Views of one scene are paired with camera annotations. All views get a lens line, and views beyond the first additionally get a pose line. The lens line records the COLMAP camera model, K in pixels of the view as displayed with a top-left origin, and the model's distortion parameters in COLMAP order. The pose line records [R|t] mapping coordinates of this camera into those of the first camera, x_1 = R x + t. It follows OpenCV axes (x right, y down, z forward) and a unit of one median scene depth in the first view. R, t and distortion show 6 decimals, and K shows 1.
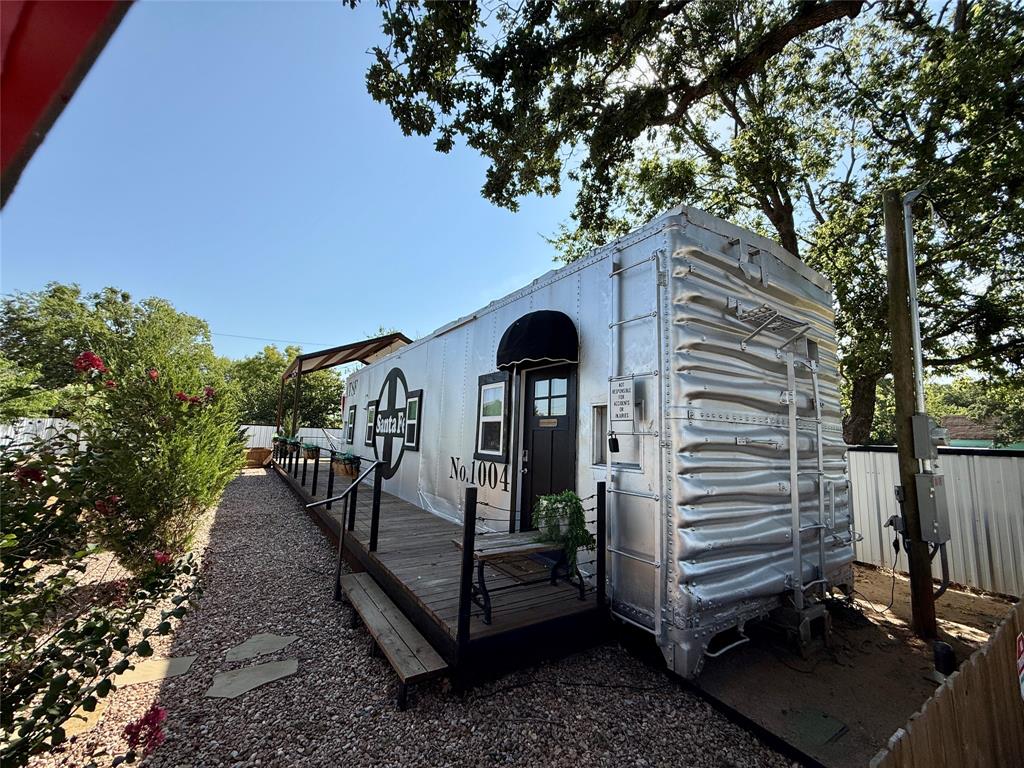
lens RADIAL K [[412.0, 0, 510.6], [0, 412.0, 381.6], [0, 0, 1]] dist [0.000670, 0.000041]
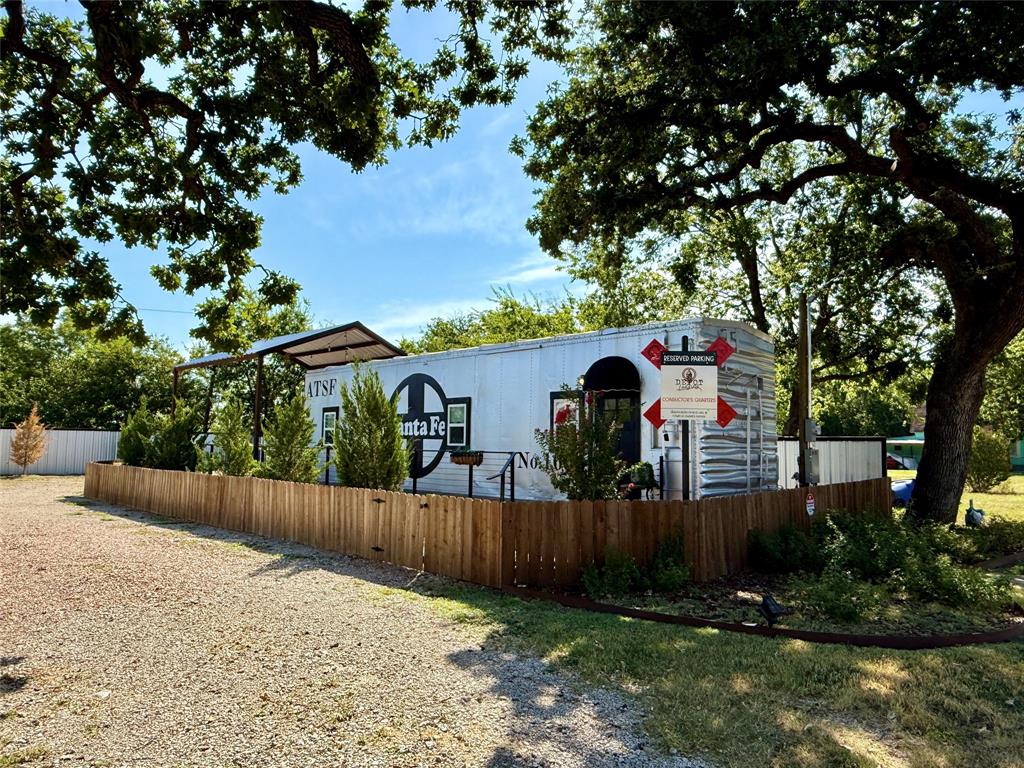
lens RADIAL K [[664.5, 0, 512.6], [0, 664.5, 387.9], [0, 0, 1]] dist [0.001185, -0.000022]
pose [[0.970941, -0.002292, 0.239308, -1.054932], [-0.010831, 0.998509, 0.053508, -0.209796], [-0.239074, -0.054545, 0.969468, -1.623013]]
